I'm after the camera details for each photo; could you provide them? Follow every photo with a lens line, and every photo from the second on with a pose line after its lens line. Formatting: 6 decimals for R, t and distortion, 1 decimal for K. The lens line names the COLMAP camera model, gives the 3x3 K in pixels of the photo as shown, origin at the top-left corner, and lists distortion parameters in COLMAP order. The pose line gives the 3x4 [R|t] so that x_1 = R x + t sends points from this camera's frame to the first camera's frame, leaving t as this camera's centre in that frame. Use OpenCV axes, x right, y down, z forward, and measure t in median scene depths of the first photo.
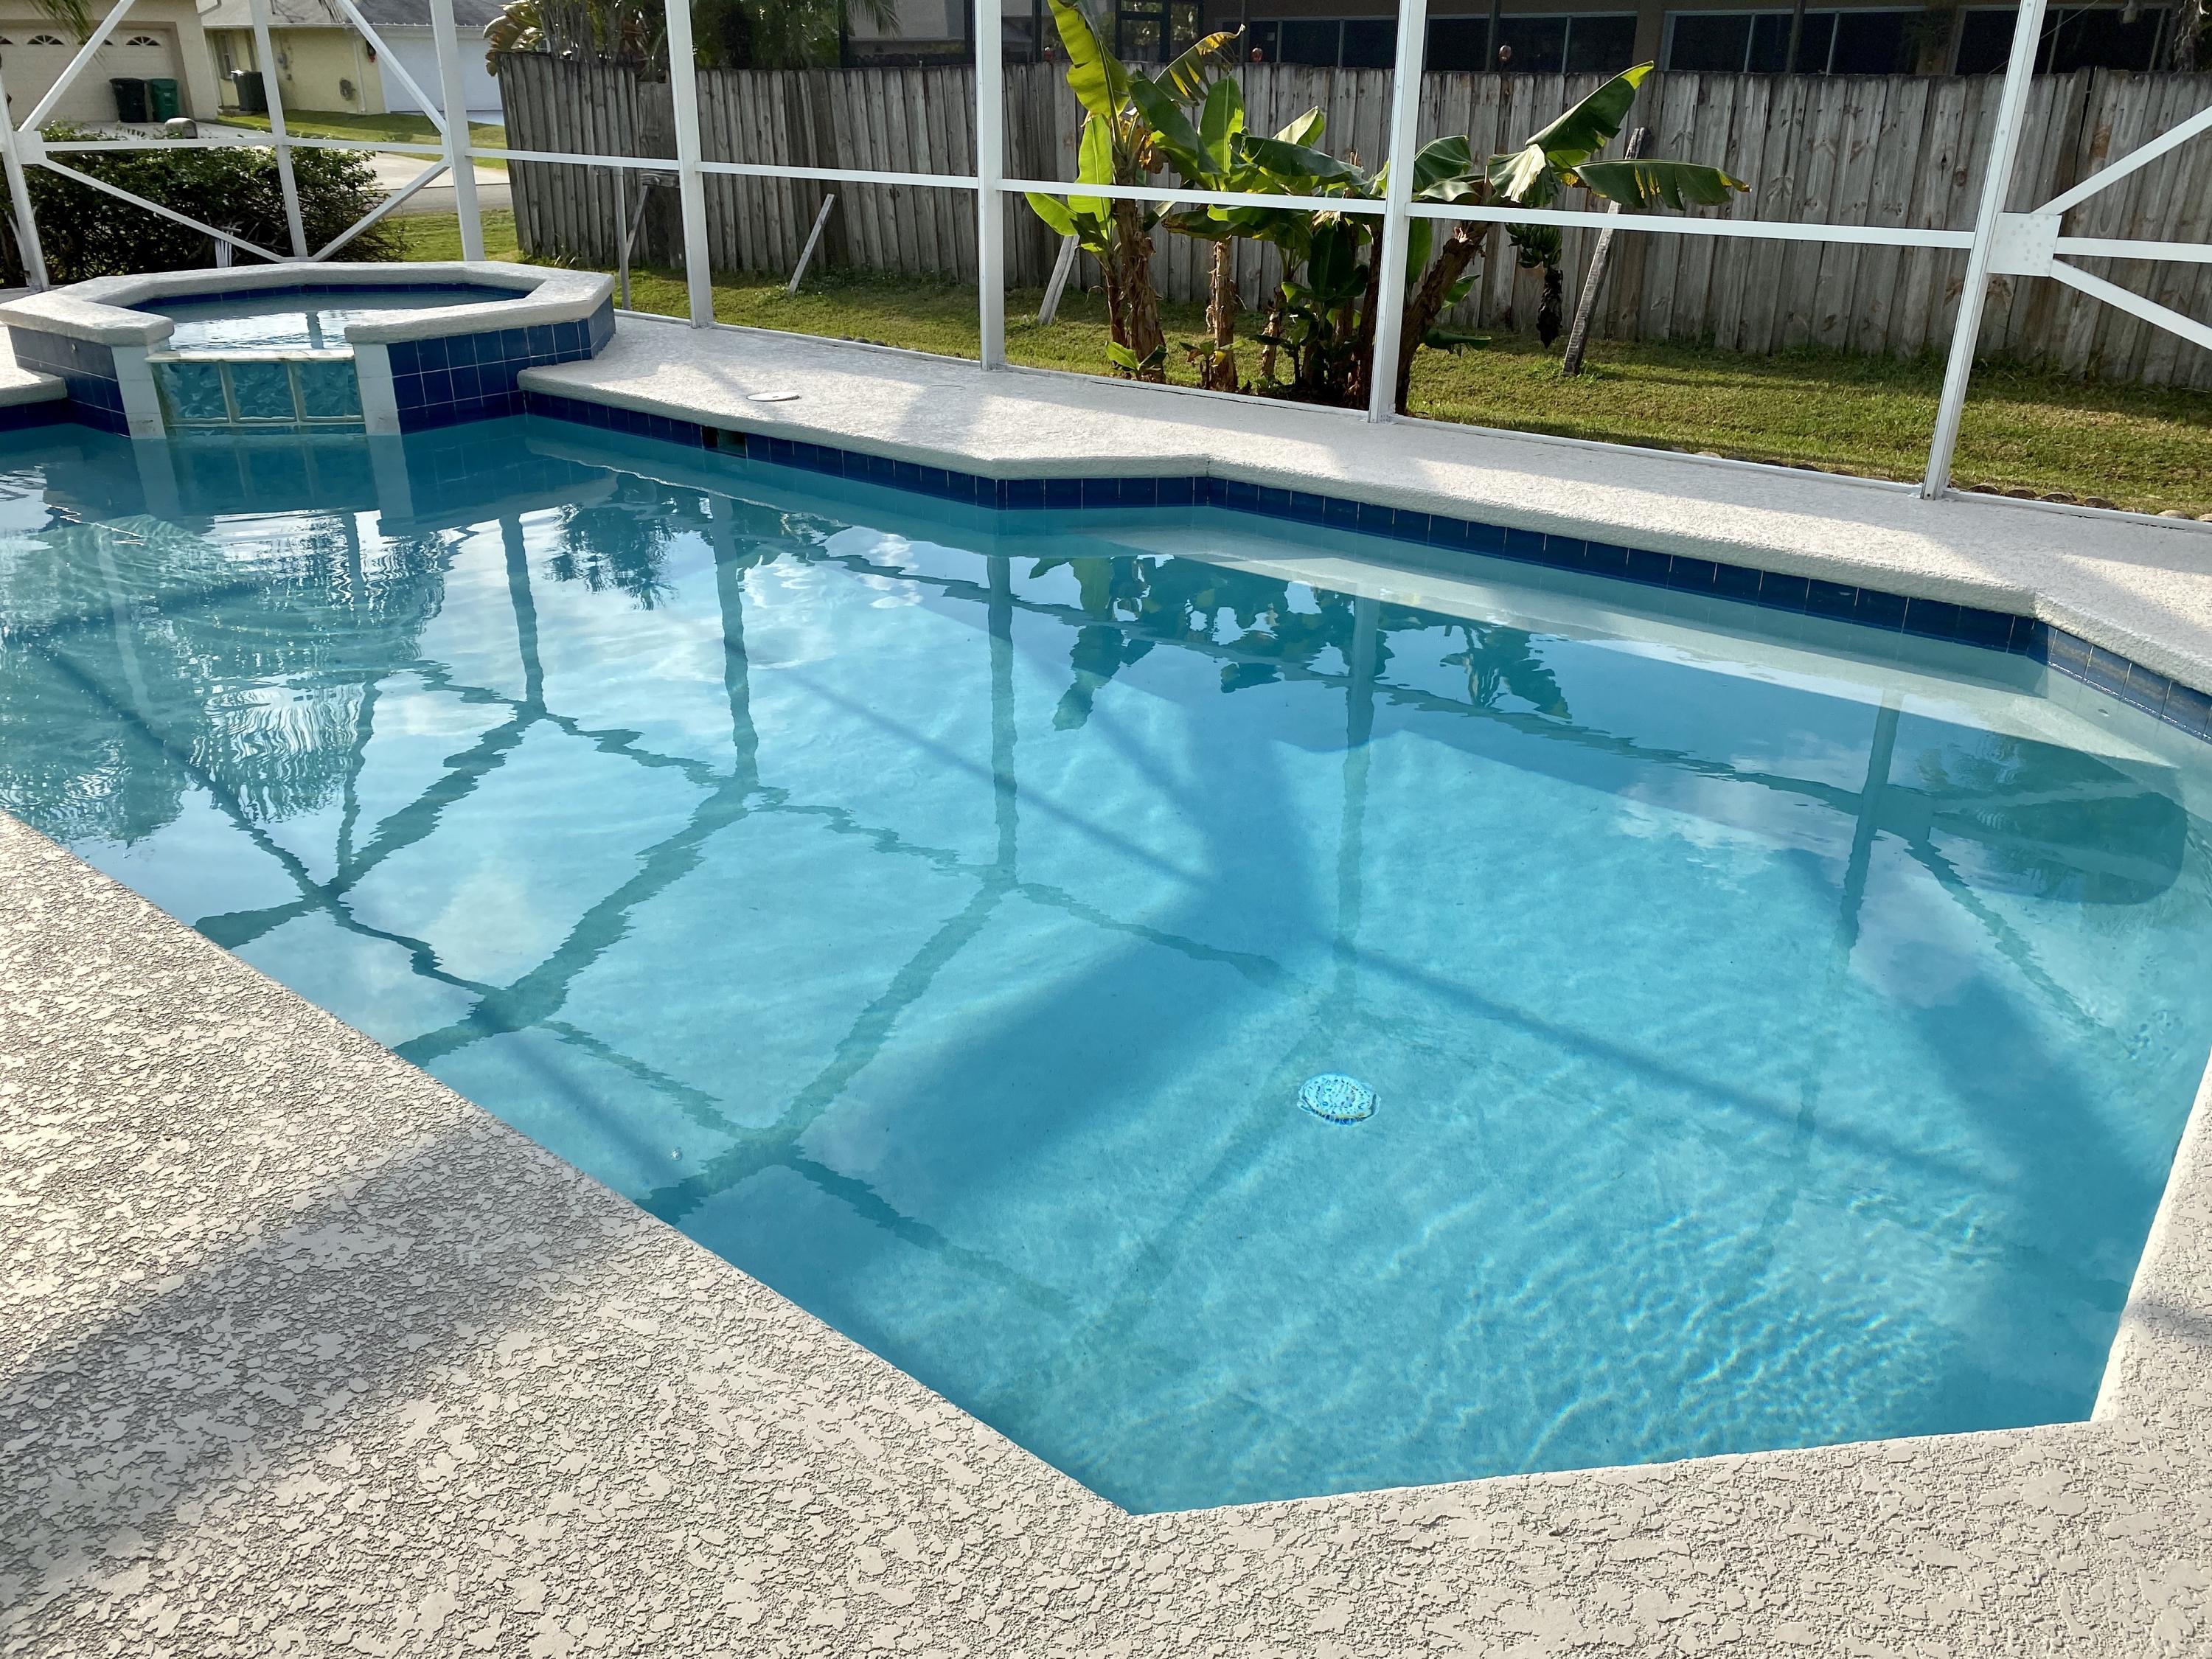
lens RADIAL K [[1695.0, 0, 1158.3], [0, 1695.0, 805.2], [0, 0, 1]] dist [0.048388, -0.054794]
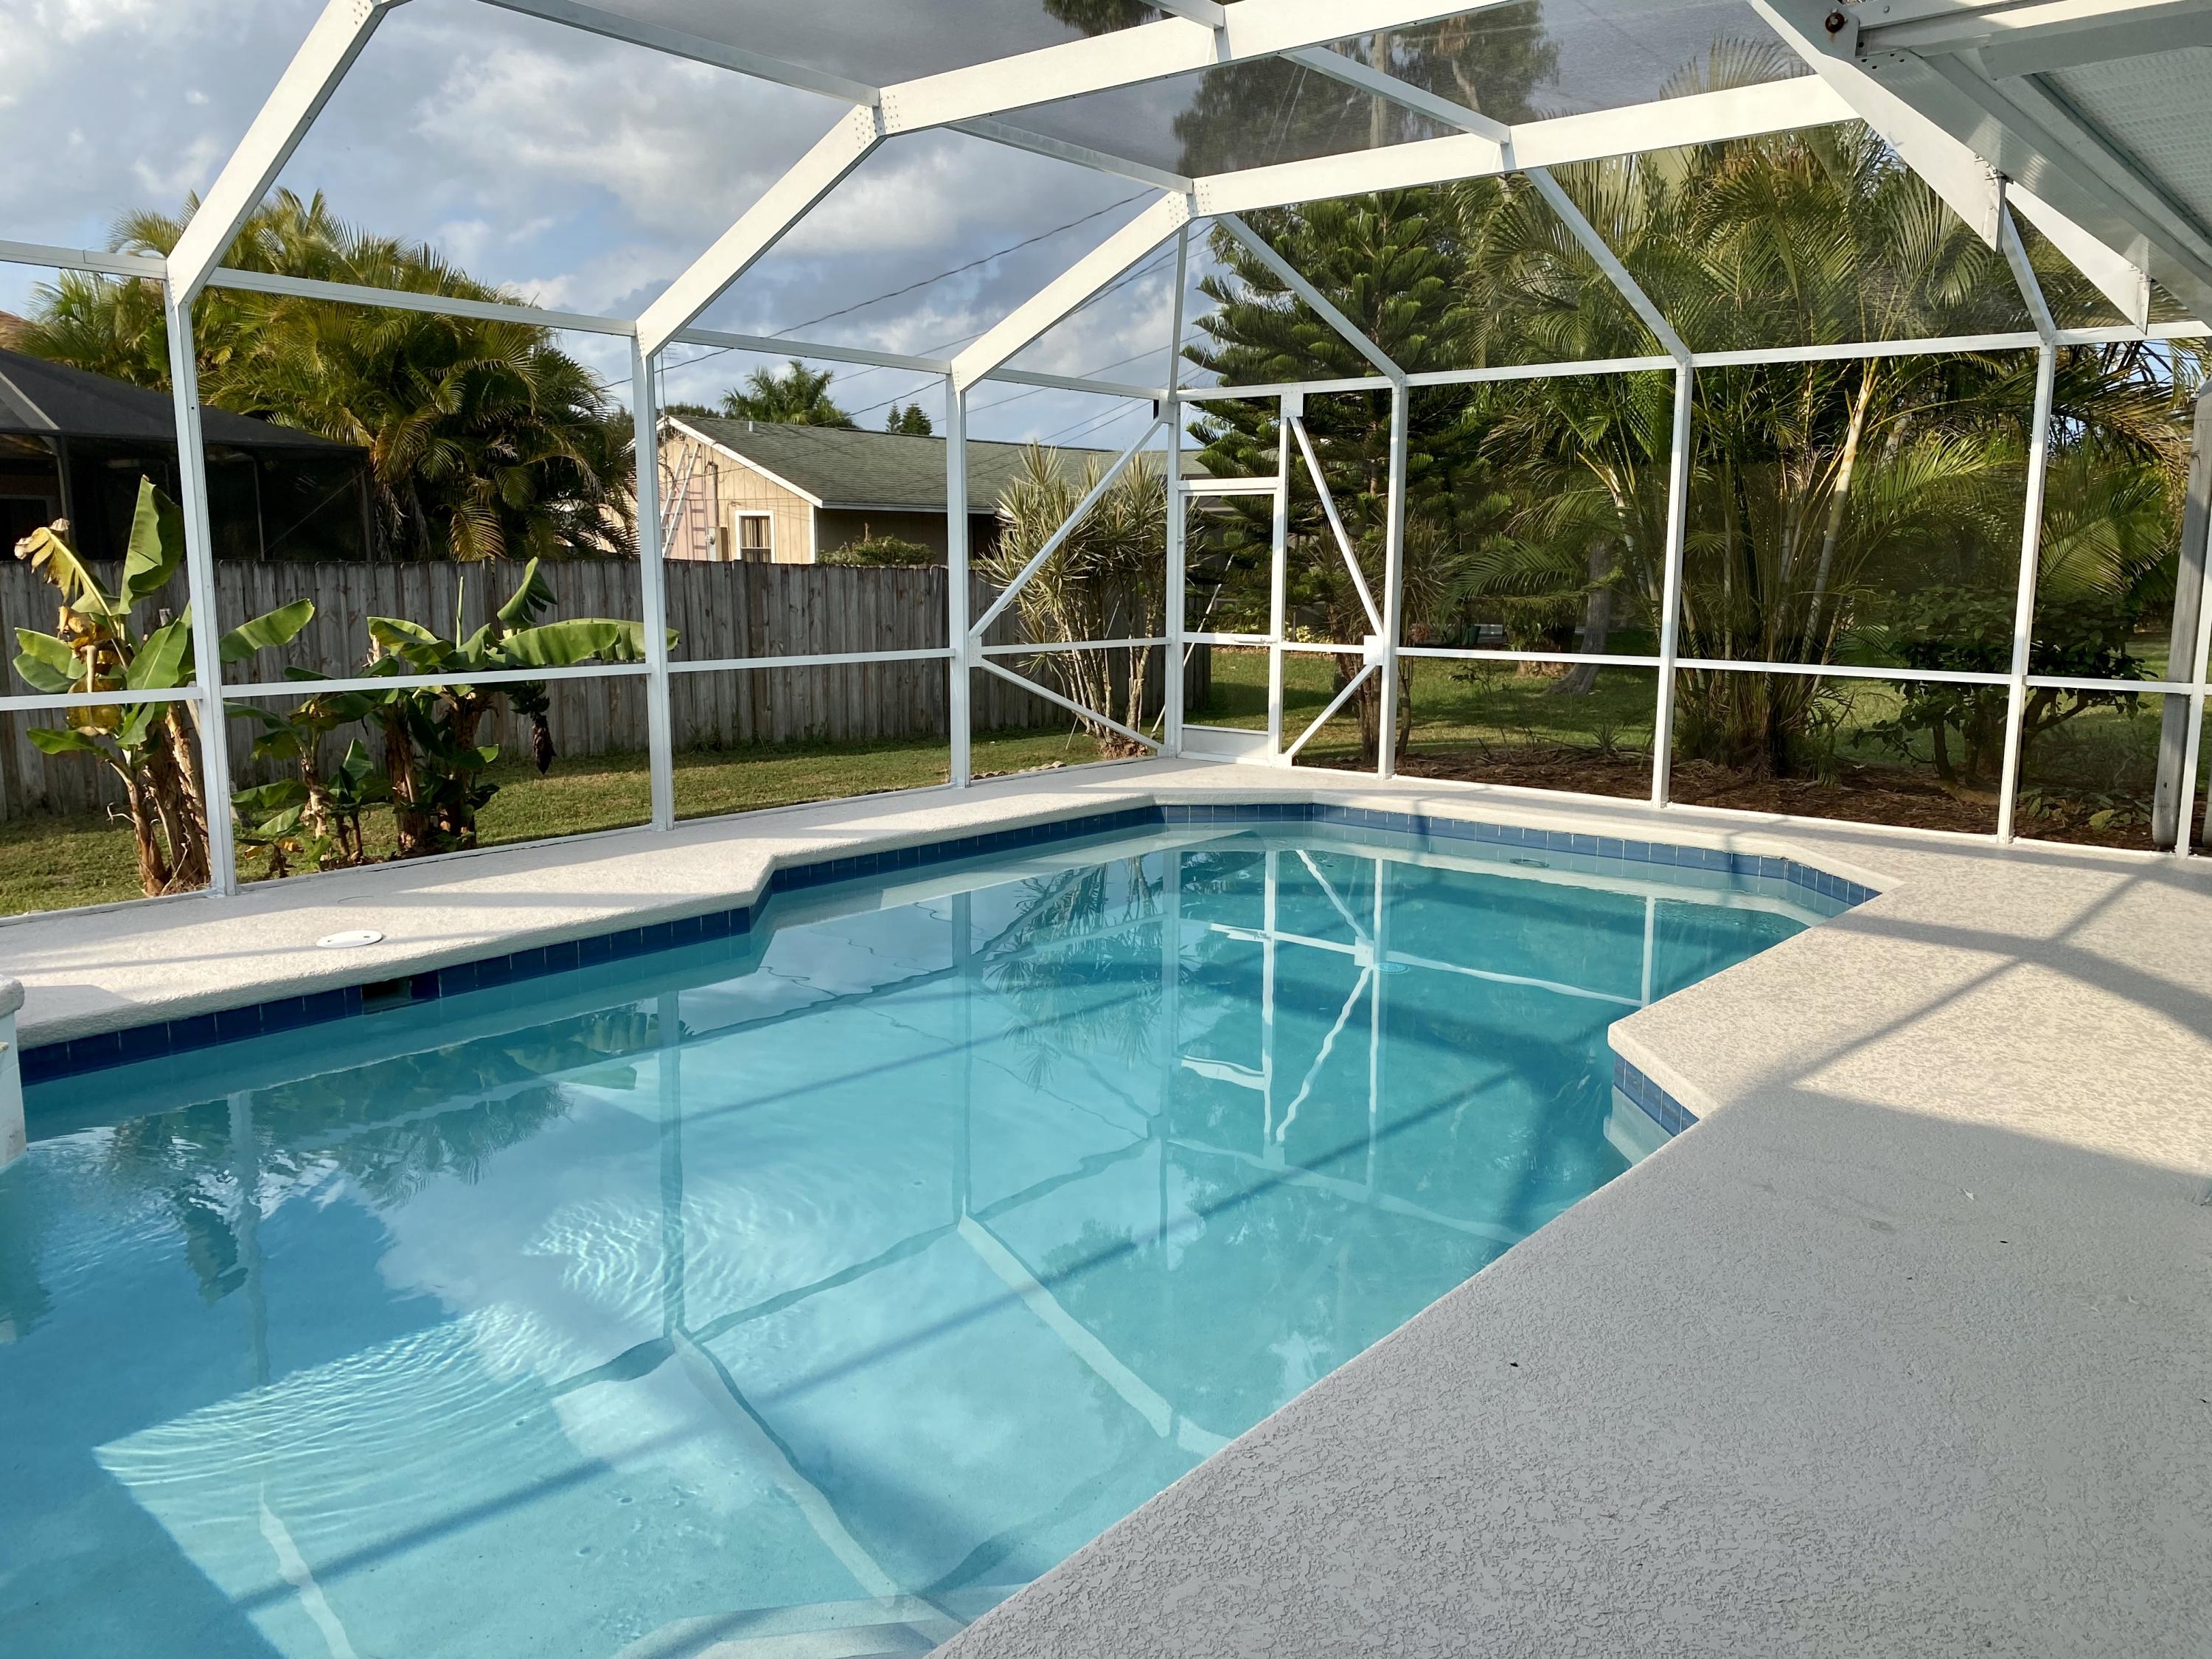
lens RADIAL K [[1695.0, 0, 1119.0], [0, 1695.0, 817.7], [0, 0, 1]] dist [0.048388, -0.054794]
pose [[0.029983, -0.161454, 0.986425, -0.787165], [0.389069, 0.910924, 0.137271, -0.201579], [-0.920720, 0.379672, 0.090129, 0.426247]]
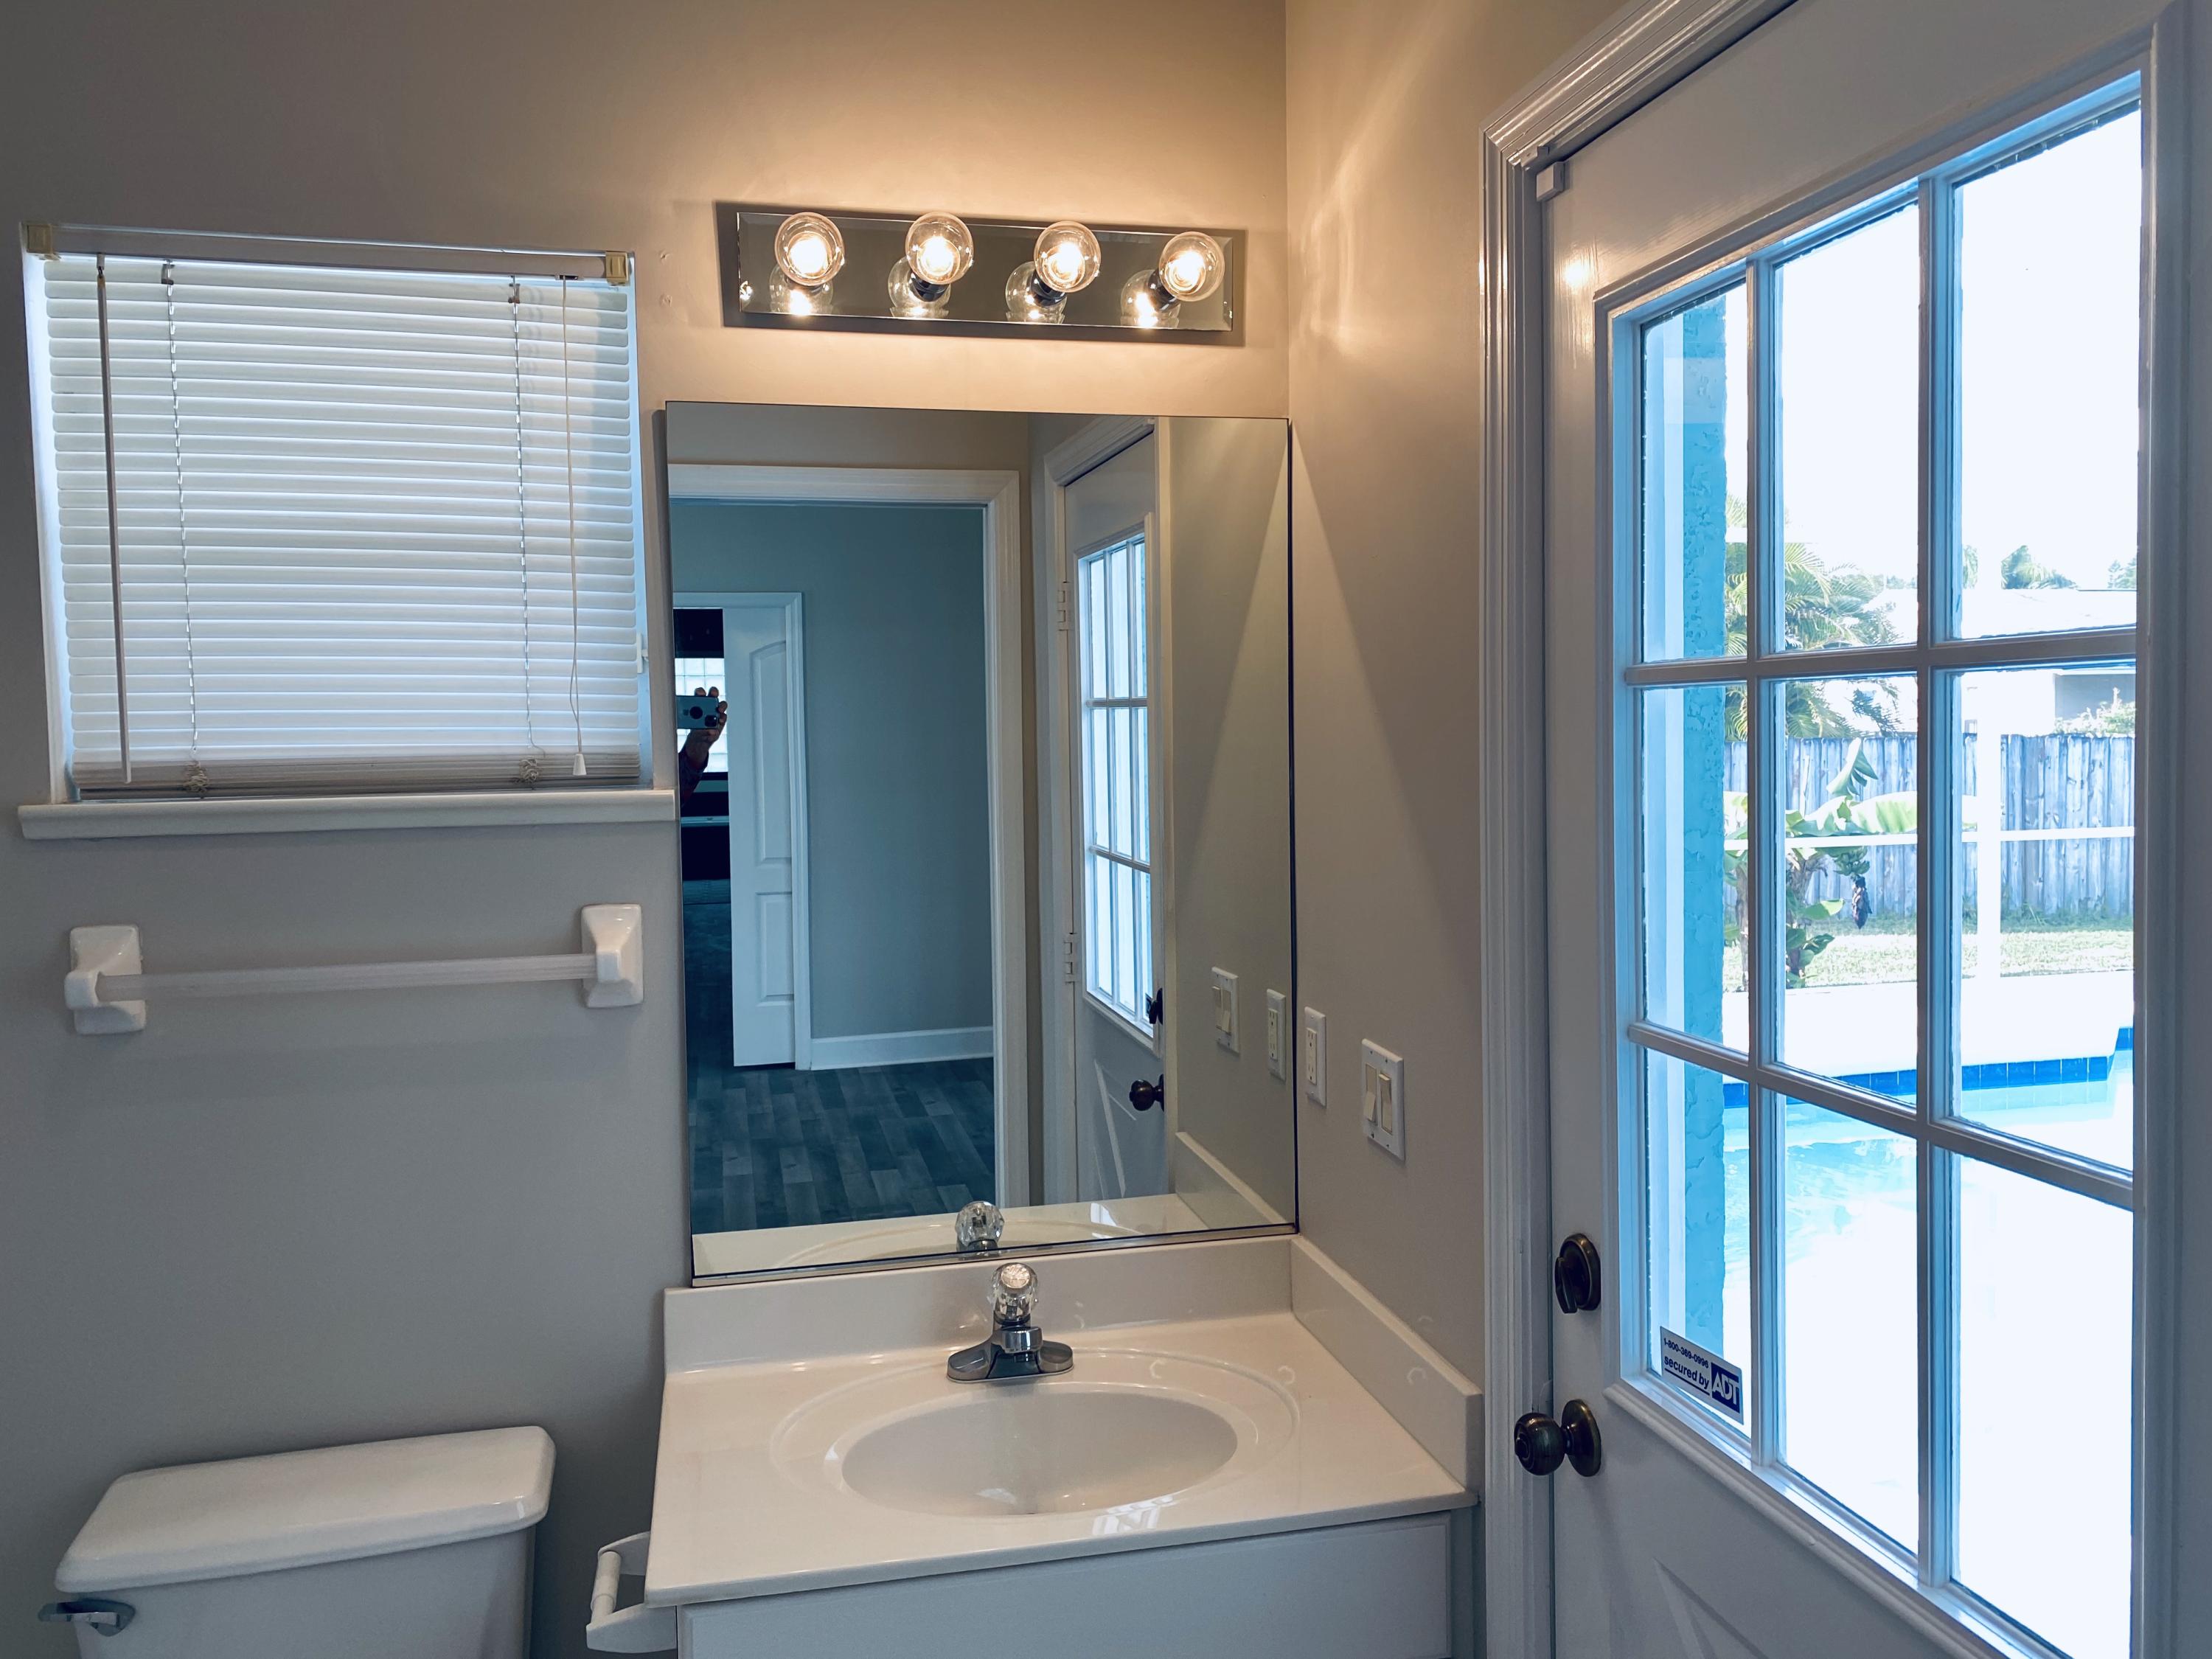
lens RADIAL K [[1695.0, 0, 1107.7], [0, 1695.0, 812.2], [0, 0, 1]] dist [0.048388, -0.054794]
pose [[0.631584, -0.055275, 0.773335, -0.984307], [0.325933, 0.923964, -0.200148, -0.225766], [-0.703470, 0.378465, 0.601576, 0.459373]]
